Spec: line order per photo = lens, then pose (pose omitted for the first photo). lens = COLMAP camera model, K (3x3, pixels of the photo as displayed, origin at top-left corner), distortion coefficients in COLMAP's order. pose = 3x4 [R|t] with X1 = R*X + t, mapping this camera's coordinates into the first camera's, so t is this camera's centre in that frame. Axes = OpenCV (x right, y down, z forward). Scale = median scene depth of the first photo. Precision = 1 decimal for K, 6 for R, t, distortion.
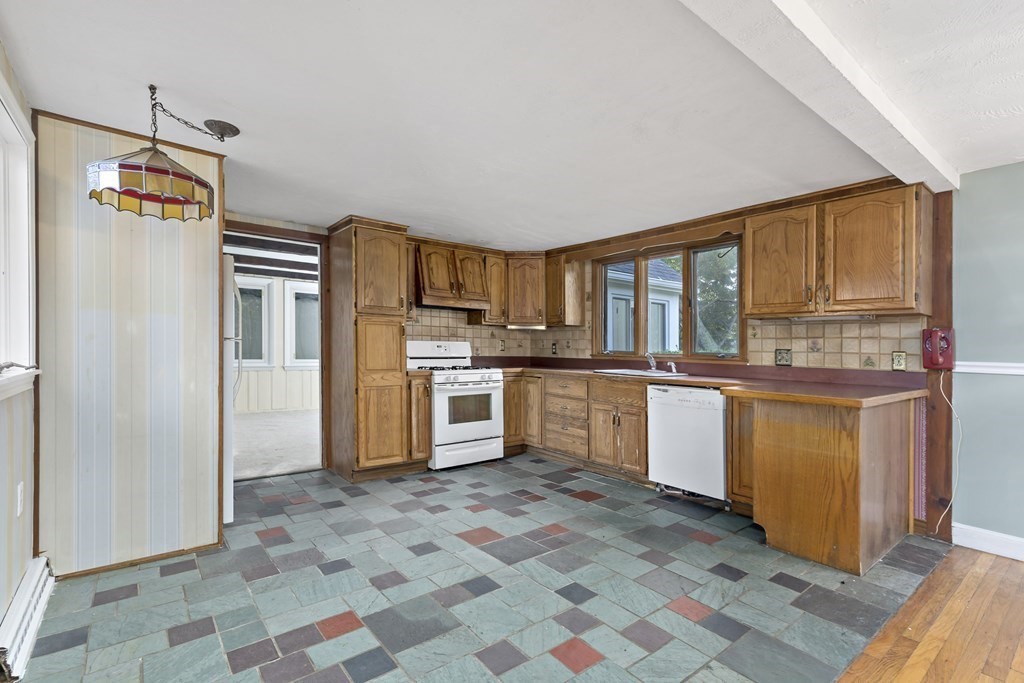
lens RADIAL K [[475.0, 0, 524.7], [0, 475.0, 346.2], [0, 0, 1]] dist [0.008975, 0.000094]
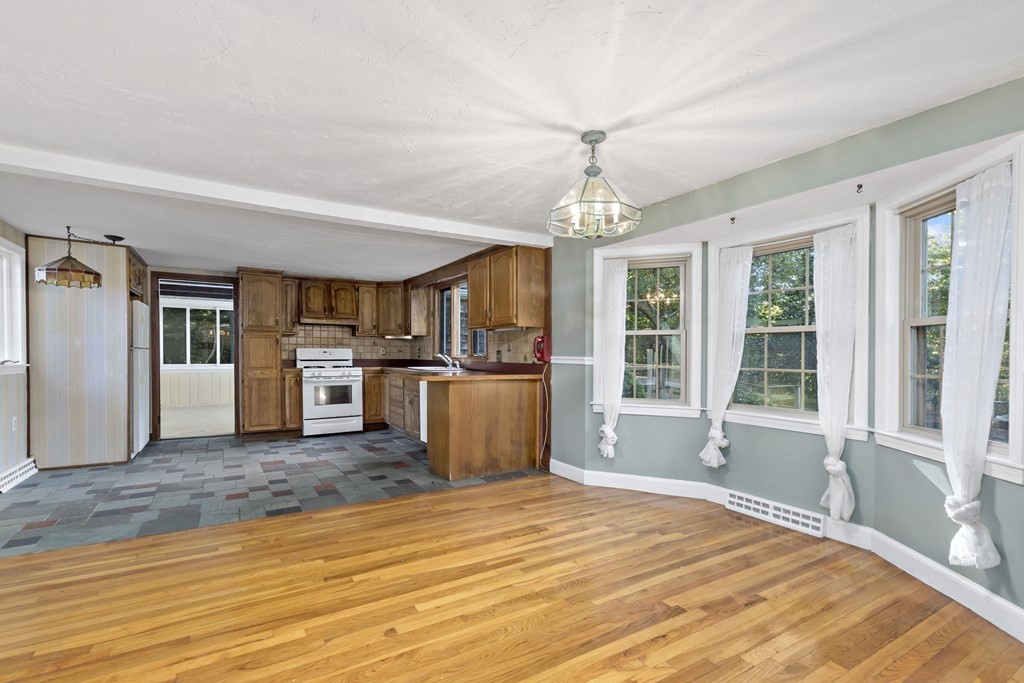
lens RADIAL K [[476.3, 0, 513.5], [0, 476.3, 353.3], [0, 0, 1]] dist [0.009068, -0.000295]
pose [[0.991708, -0.009969, -0.128127, 0.576492], [0.009922, 0.999950, -0.001001, 0.012015], [0.128131, -0.000279, 0.991757, -0.336984]]
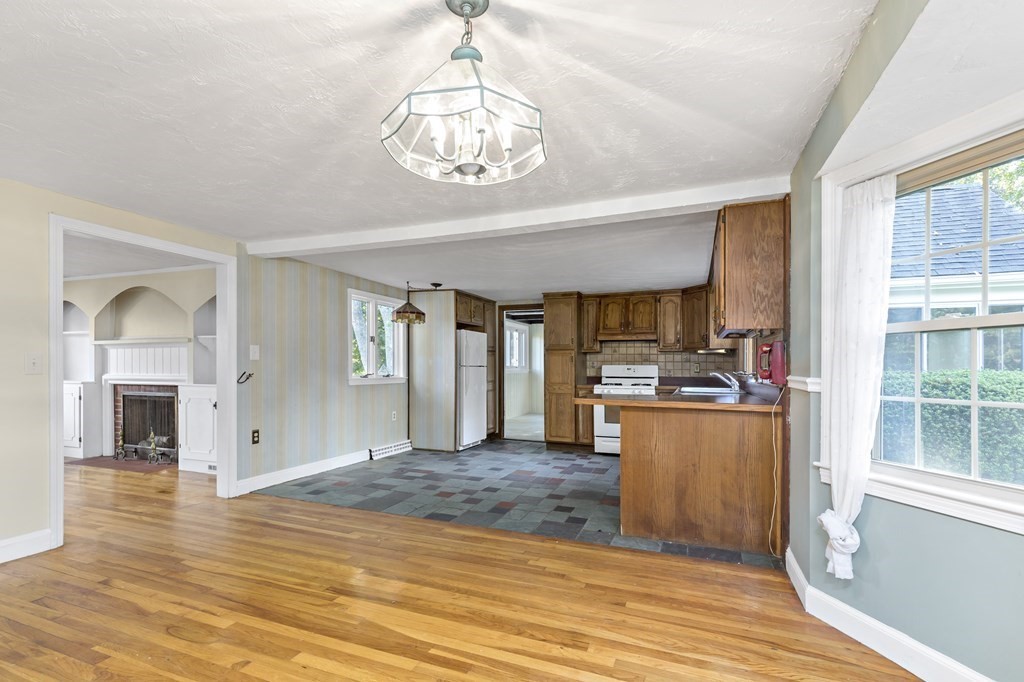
lens RADIAL K [[468.1, 0, 501.7], [0, 468.1, 369.6], [0, 0, 1]] dist [0.011609, -0.000096]
pose [[0.489564, -0.009636, -0.871914, 0.843503], [0.003559, 0.999953, -0.009052, 0.013632], [0.871960, 0.001329, 0.489575, 0.032315]]
